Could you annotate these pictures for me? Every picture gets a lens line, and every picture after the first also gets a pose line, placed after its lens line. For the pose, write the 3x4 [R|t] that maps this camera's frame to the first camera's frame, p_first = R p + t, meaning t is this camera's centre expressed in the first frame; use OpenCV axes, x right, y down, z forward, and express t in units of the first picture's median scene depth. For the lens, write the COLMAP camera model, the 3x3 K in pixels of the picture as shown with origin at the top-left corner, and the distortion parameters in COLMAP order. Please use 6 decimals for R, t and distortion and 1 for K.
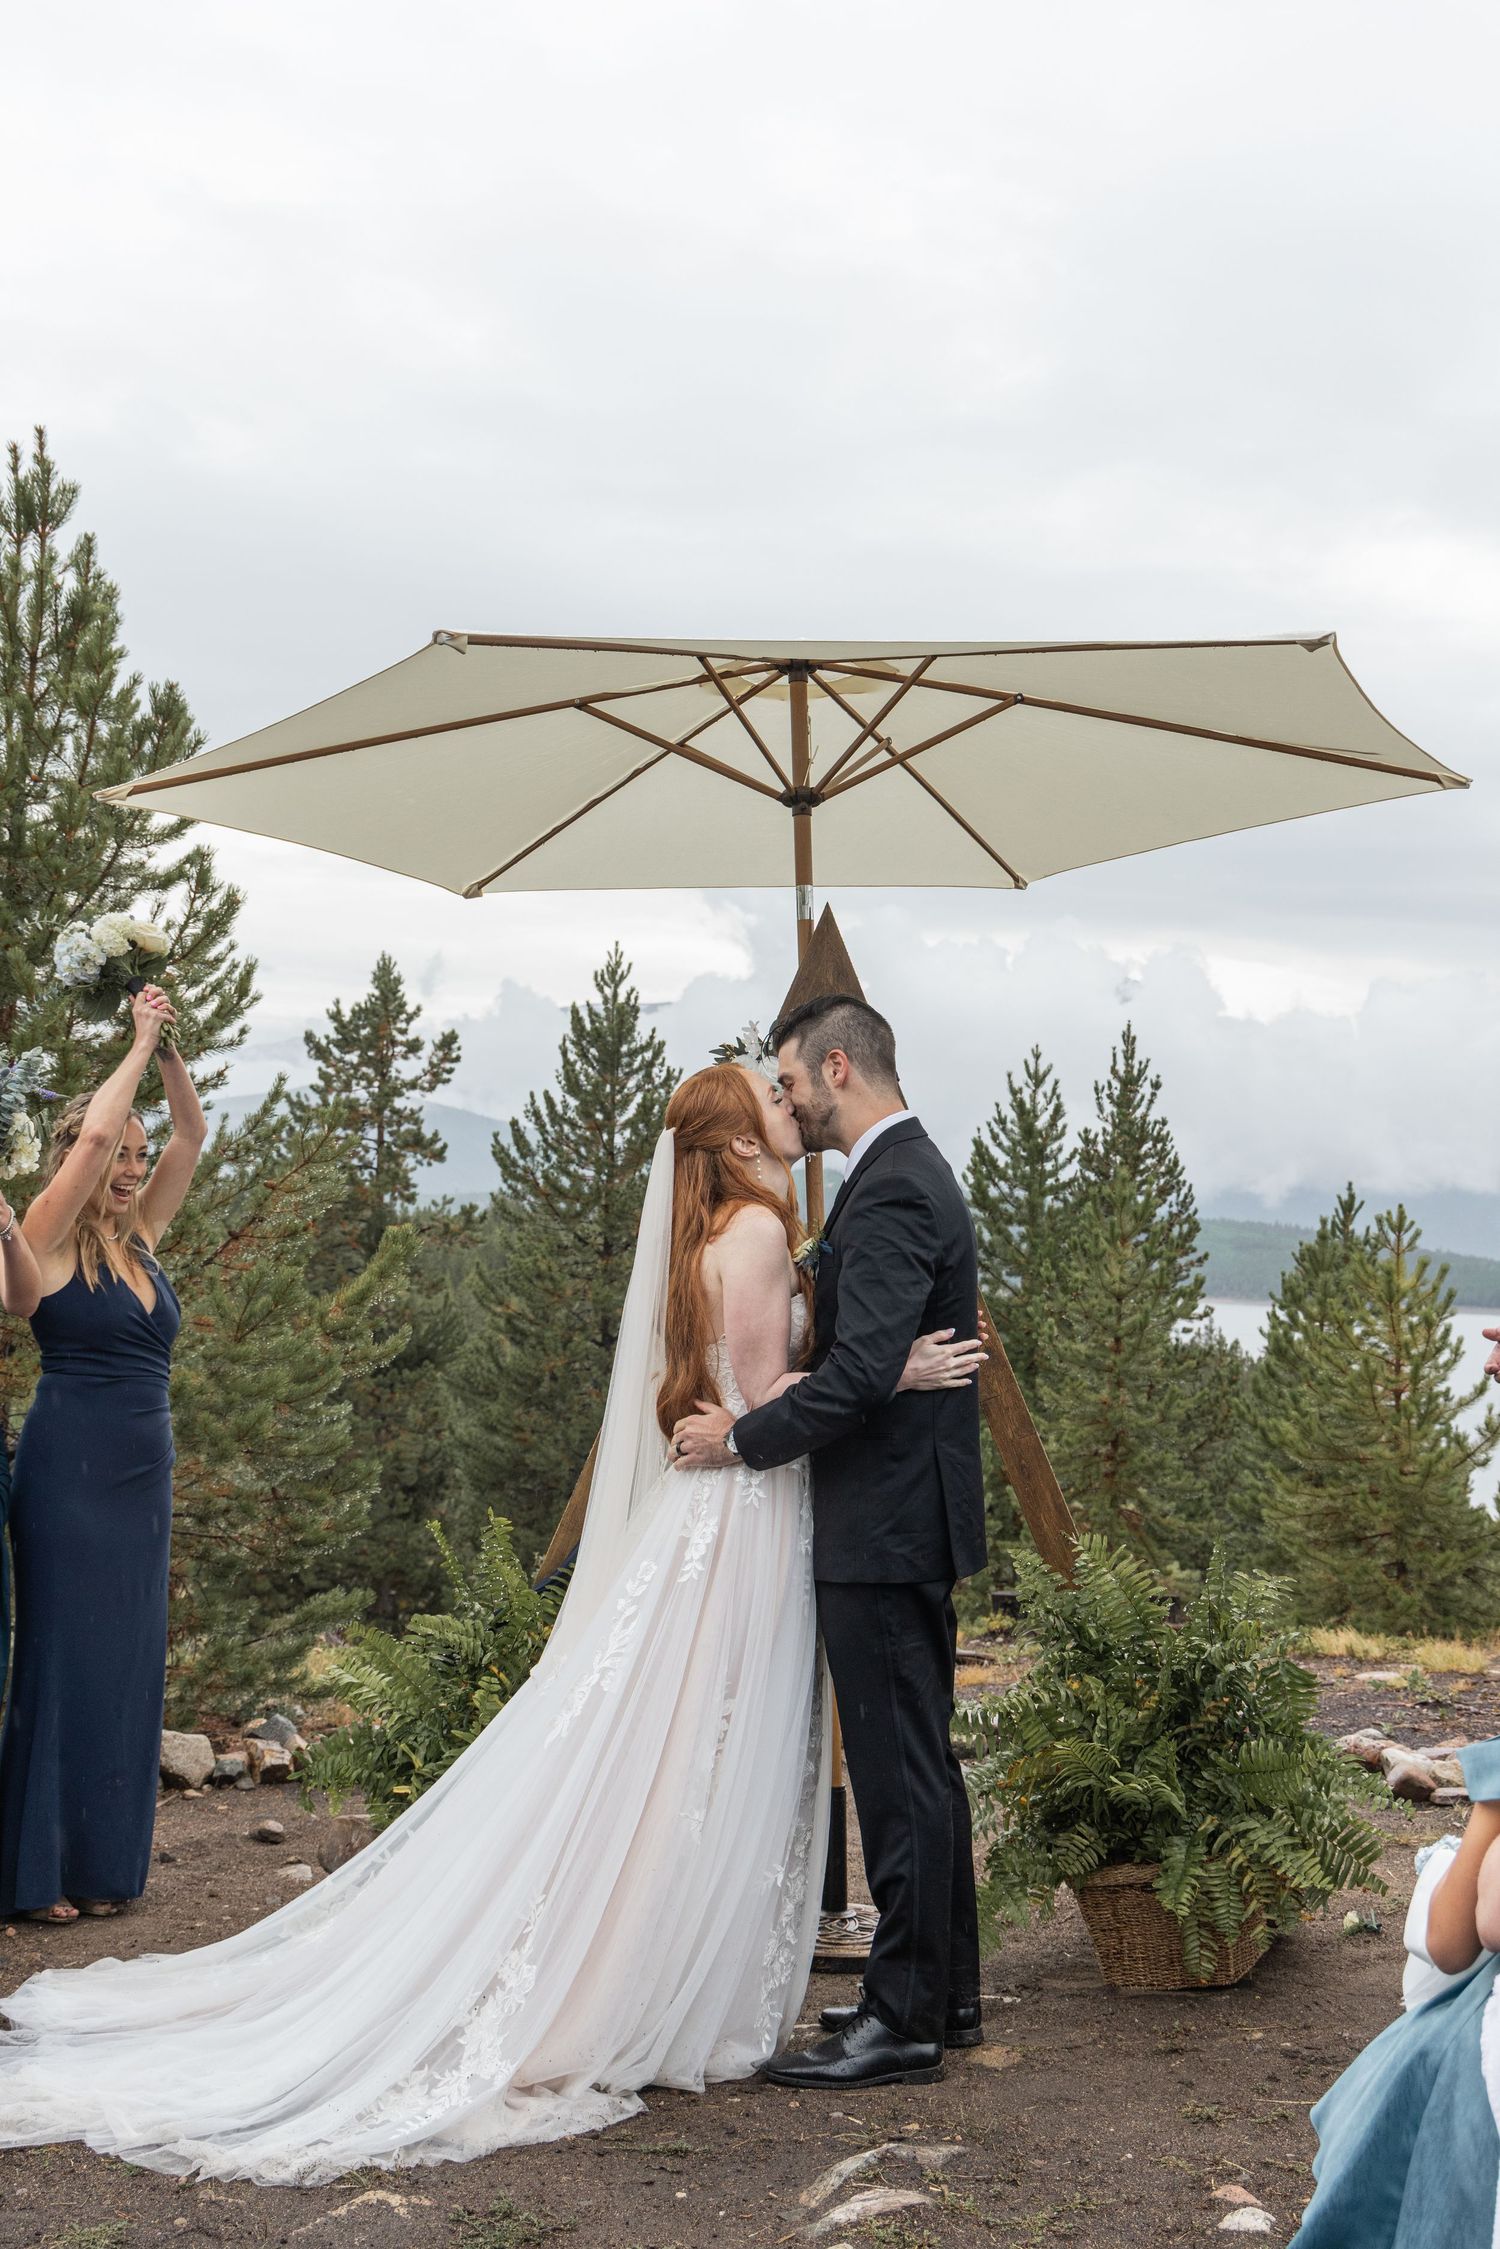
lens RADIAL K [[2492.7, 0, 771.3], [0, 2492.7, 1132.7], [0, 0, 1]] dist [-0.014824, 0.049019]
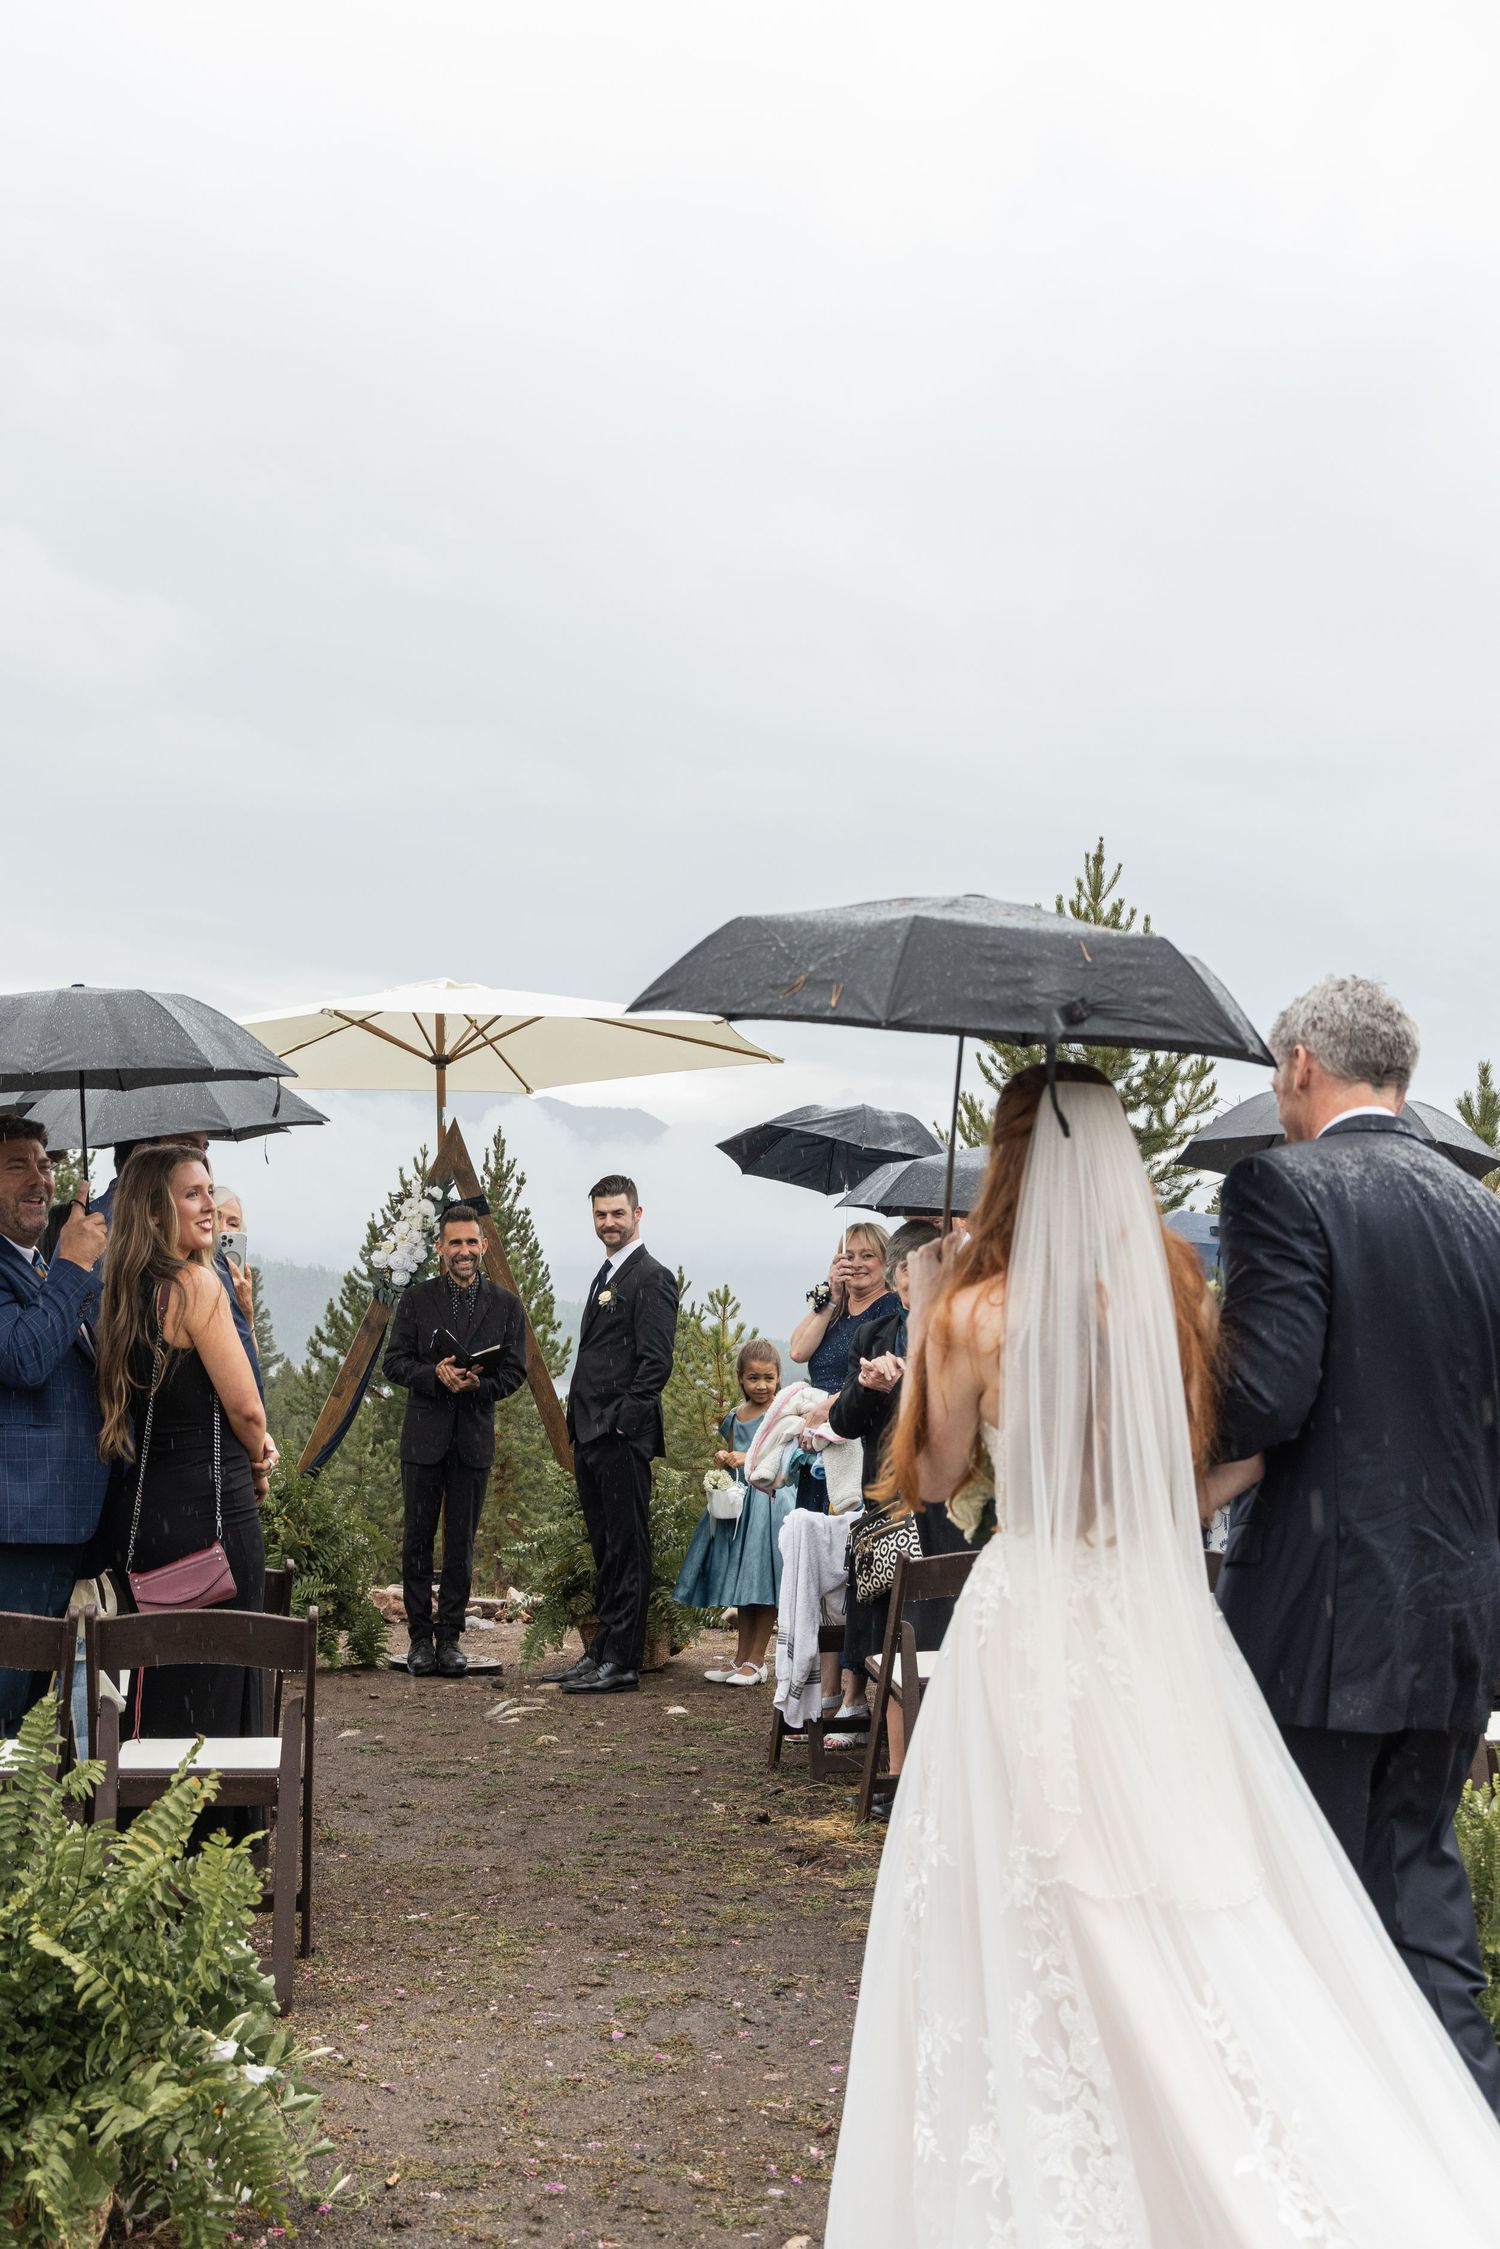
lens RADIAL K [[2494.3, 0, 744.9], [0, 2494.3, 1251.3], [0, 0, 1]] dist [0.005168, -0.290070]
pose [[0.965286, 0.021708, 0.260292, -0.053105], [-0.026217, 0.999560, 0.013865, -0.004966], [-0.259877, -0.020208, 0.965430, -0.183603]]
